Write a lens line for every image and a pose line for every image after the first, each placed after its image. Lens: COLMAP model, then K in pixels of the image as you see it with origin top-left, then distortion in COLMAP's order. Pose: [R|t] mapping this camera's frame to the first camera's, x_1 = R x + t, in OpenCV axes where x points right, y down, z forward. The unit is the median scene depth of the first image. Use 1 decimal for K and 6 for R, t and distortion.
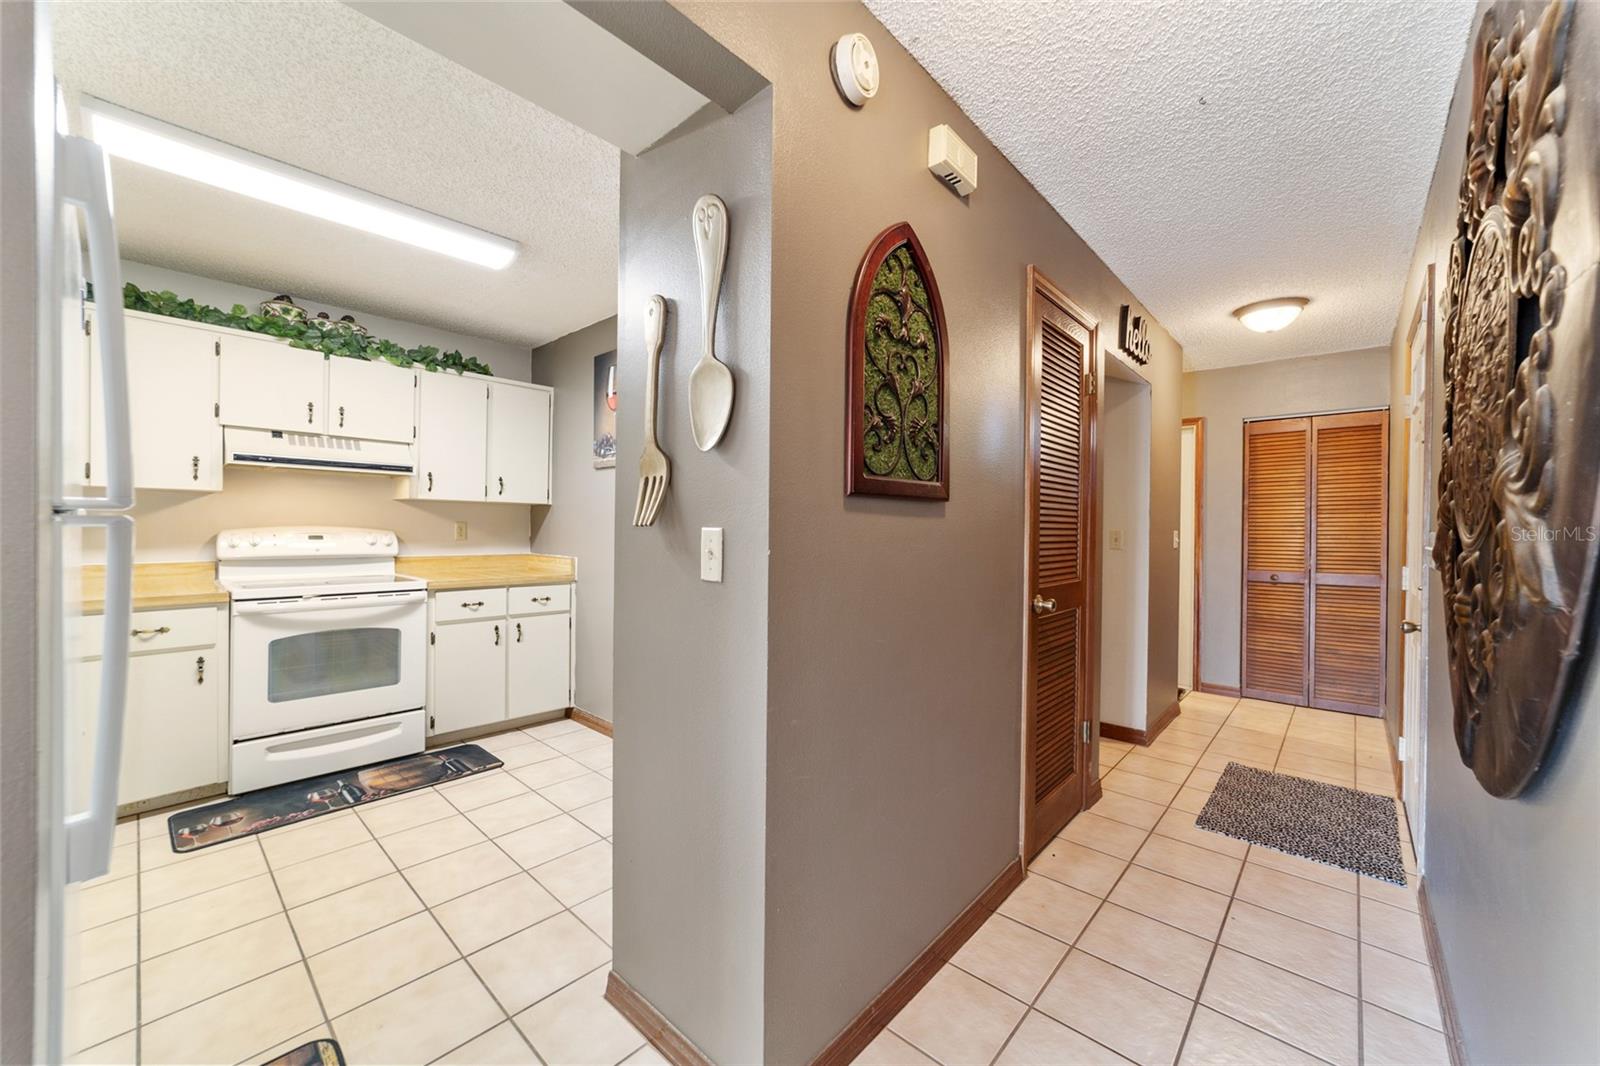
lens RADIAL K [[612.1, 0, 796.4], [0, 612.1, 528.2], [0, 0, 1]] dist [-0.016835, 0.006167]
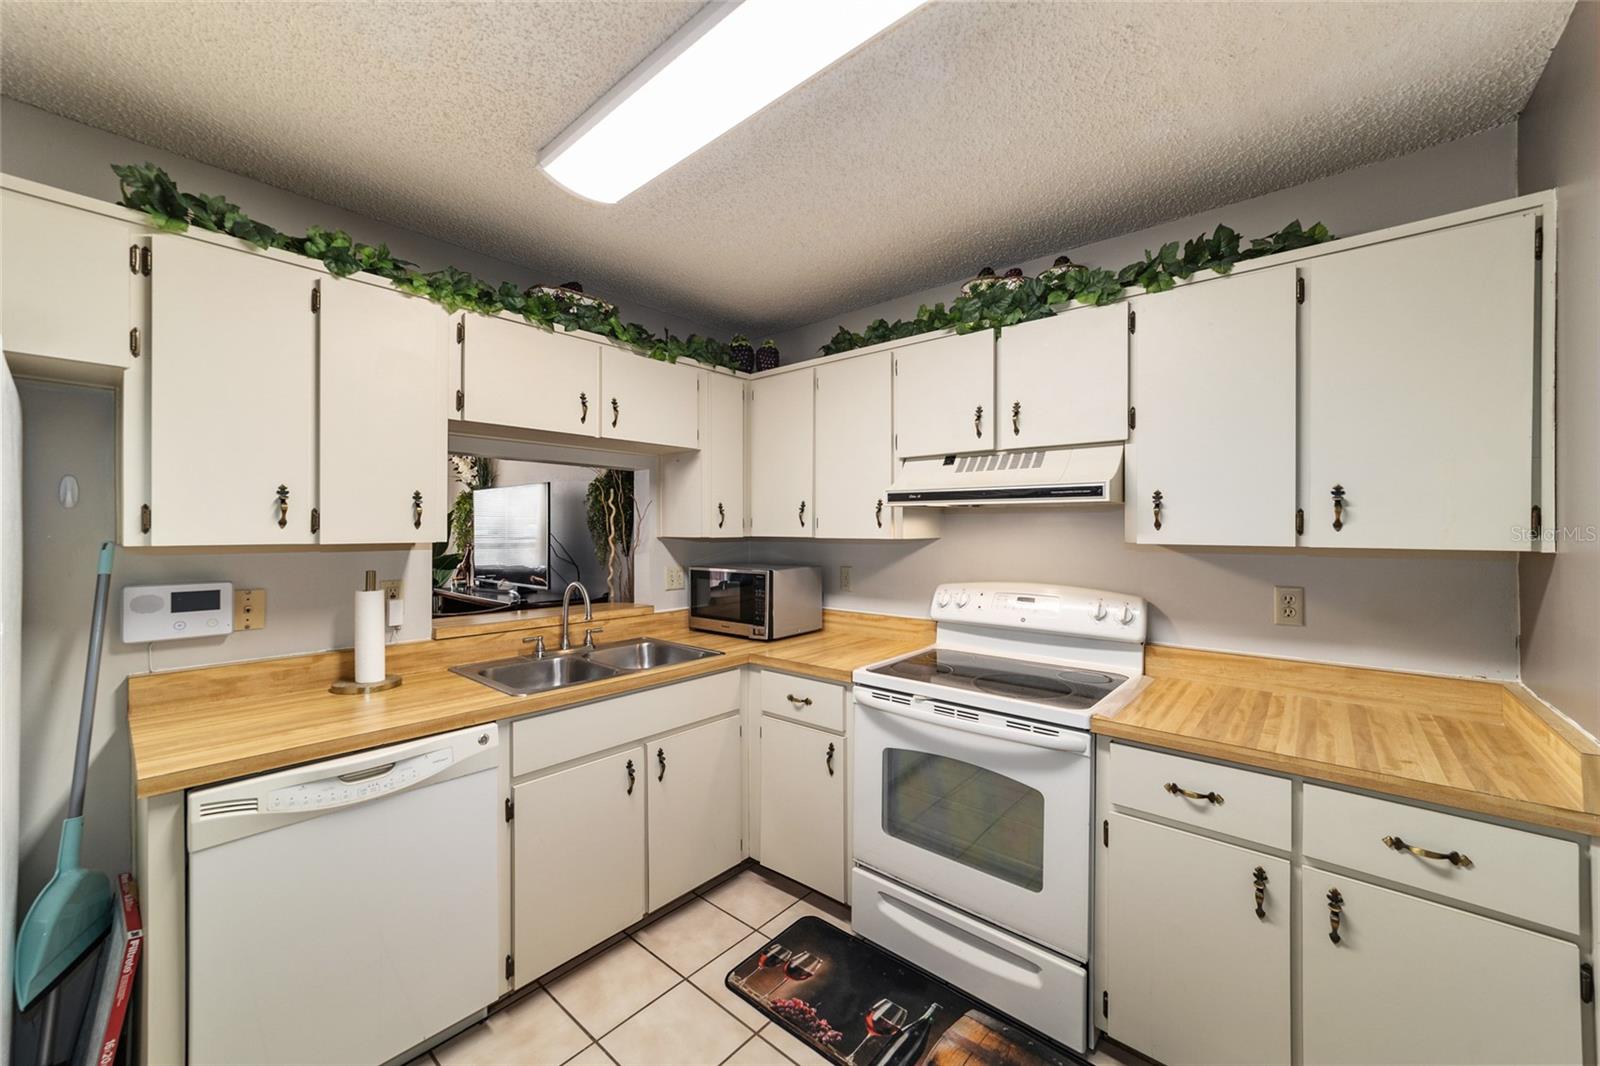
lens RADIAL K [[612.1, 0, 792.4], [0, 612.1, 528.5], [0, 0, 1]] dist [-0.016835, 0.006167]
pose [[0.021703, -0.011042, -0.999703, -0.113392], [-0.003209, 0.999933, -0.011114, -0.059398], [0.999759, 0.003449, 0.021666, 0.746889]]
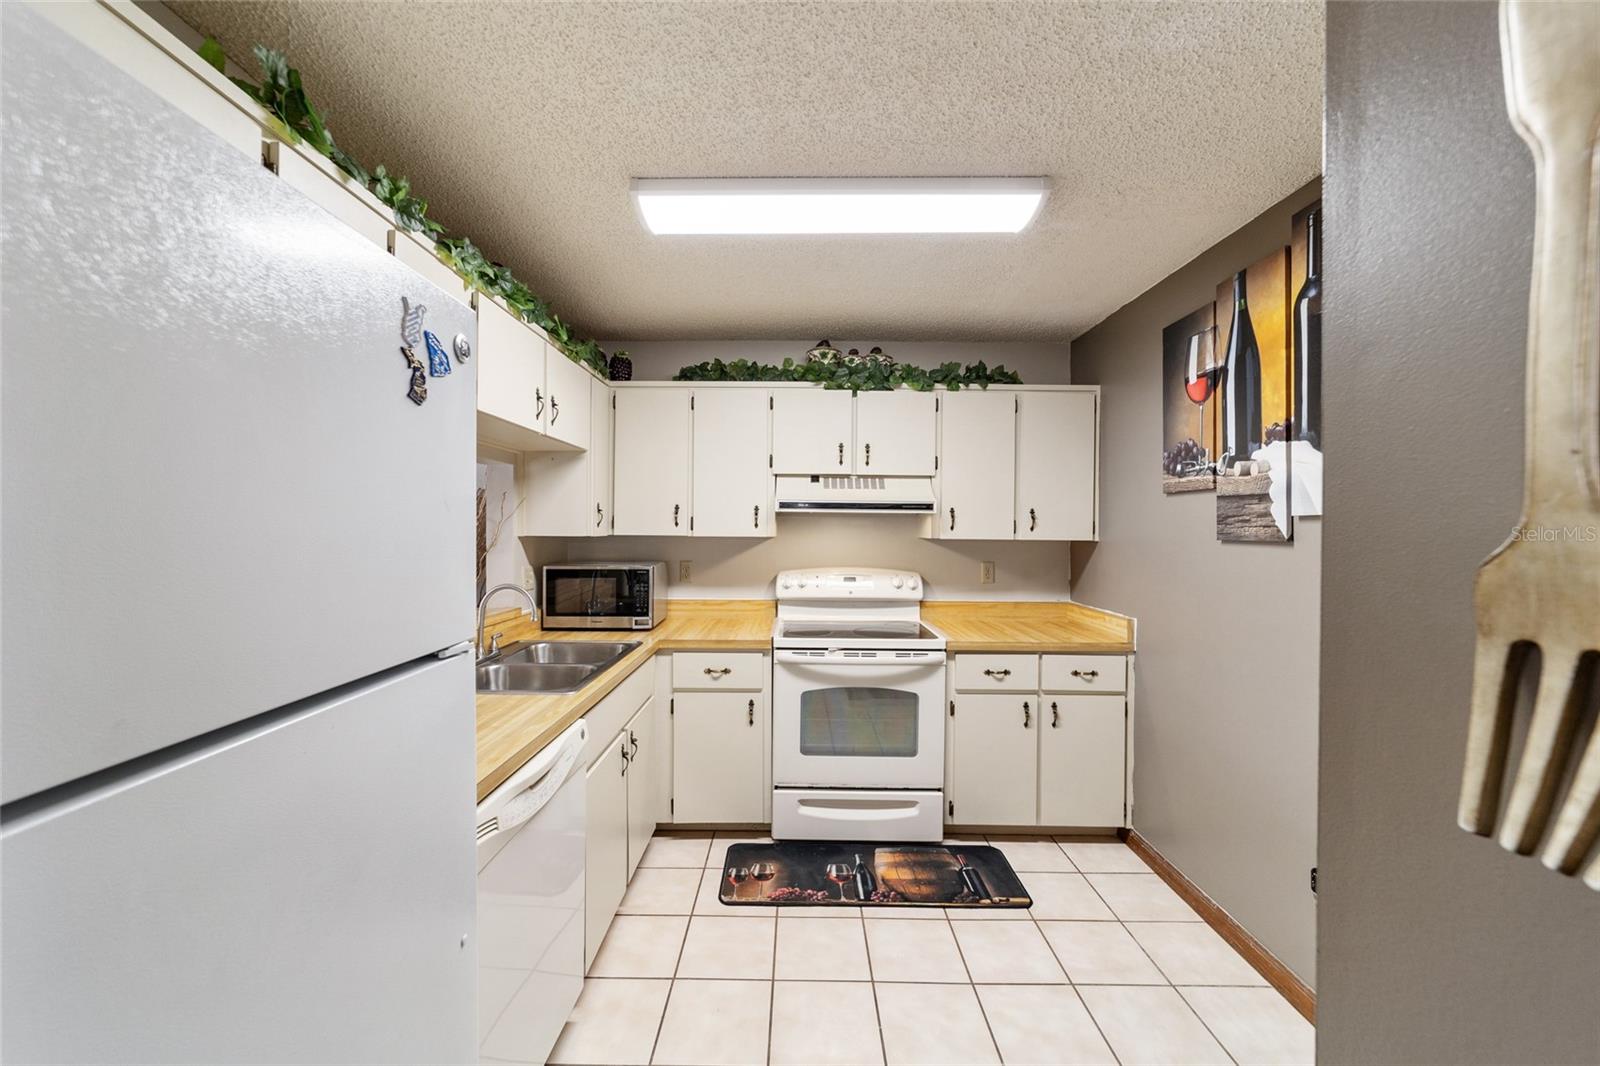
lens RADIAL K [[612.1, 0, 795.0], [0, 612.1, 530.5], [0, 0, 1]] dist [-0.016835, 0.006167]
pose [[0.669127, -0.005785, -0.743126, -0.118269], [-0.000900, 0.999963, -0.008595, -0.057098], [0.743148, 0.006420, 0.669097, 0.279716]]
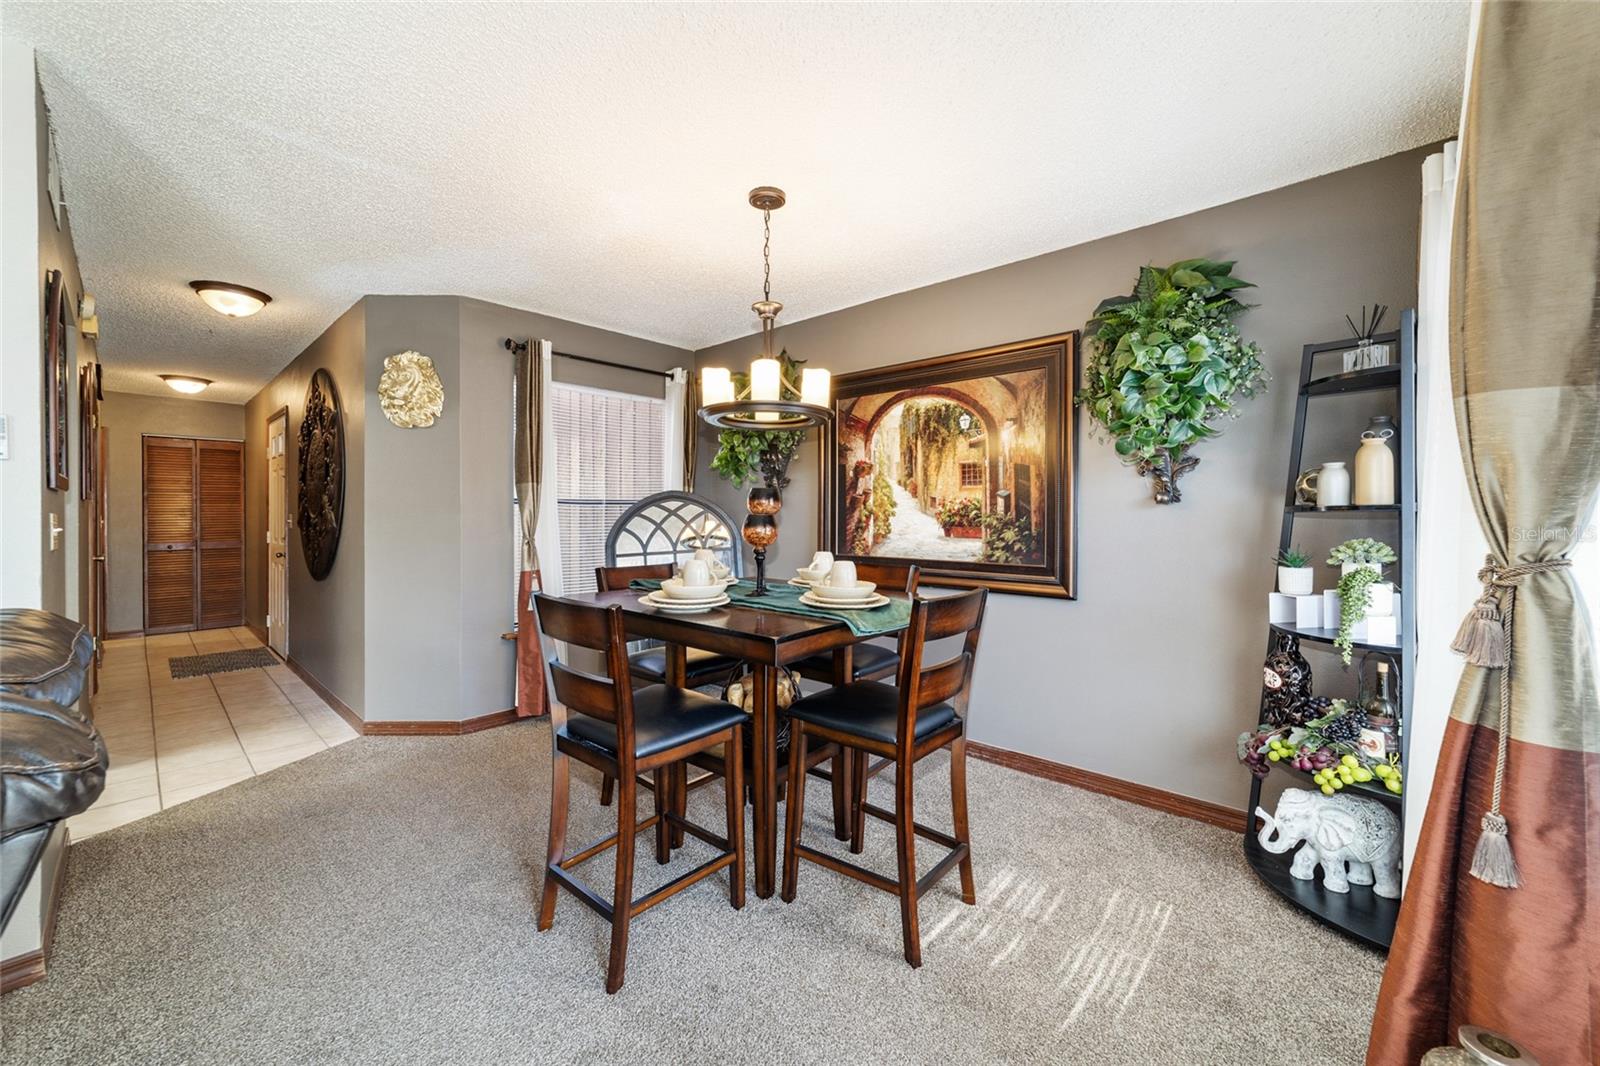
lens RADIAL K [[612.1, 0, 801.1], [0, 612.1, 518.6], [0, 0, 1]] dist [-0.016835, 0.006167]
pose [[-0.005738, -0.014220, 0.999882, -0.888849], [0.003484, 0.999893, 0.014240, -0.002722], [-0.999977, 0.003566, -0.005688, -0.666206]]
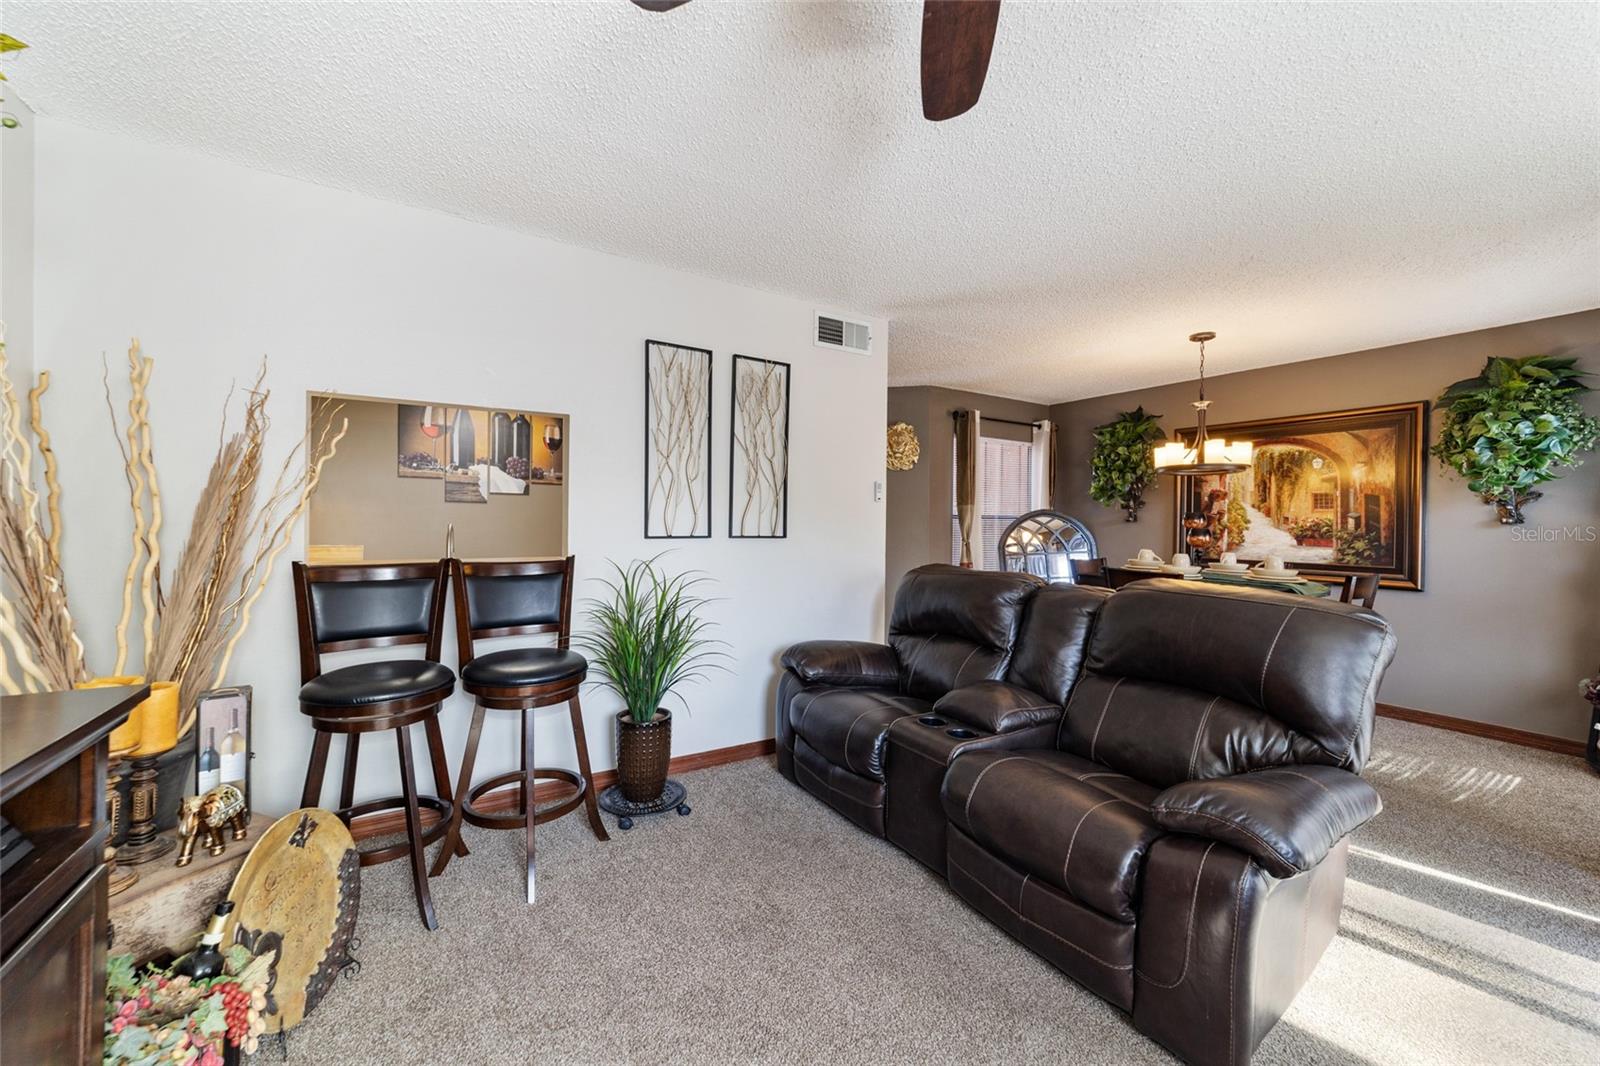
lens RADIAL K [[612.1, 0, 791.4], [0, 612.1, 525.2], [0, 0, 1]] dist [-0.016835, 0.006167]
pose [[0.278321, -0.008640, 0.960449, -1.528267], [-0.005754, 0.999927, 0.010663, -0.012162], [-0.960471, -0.008494, 0.278251, -0.191910]]
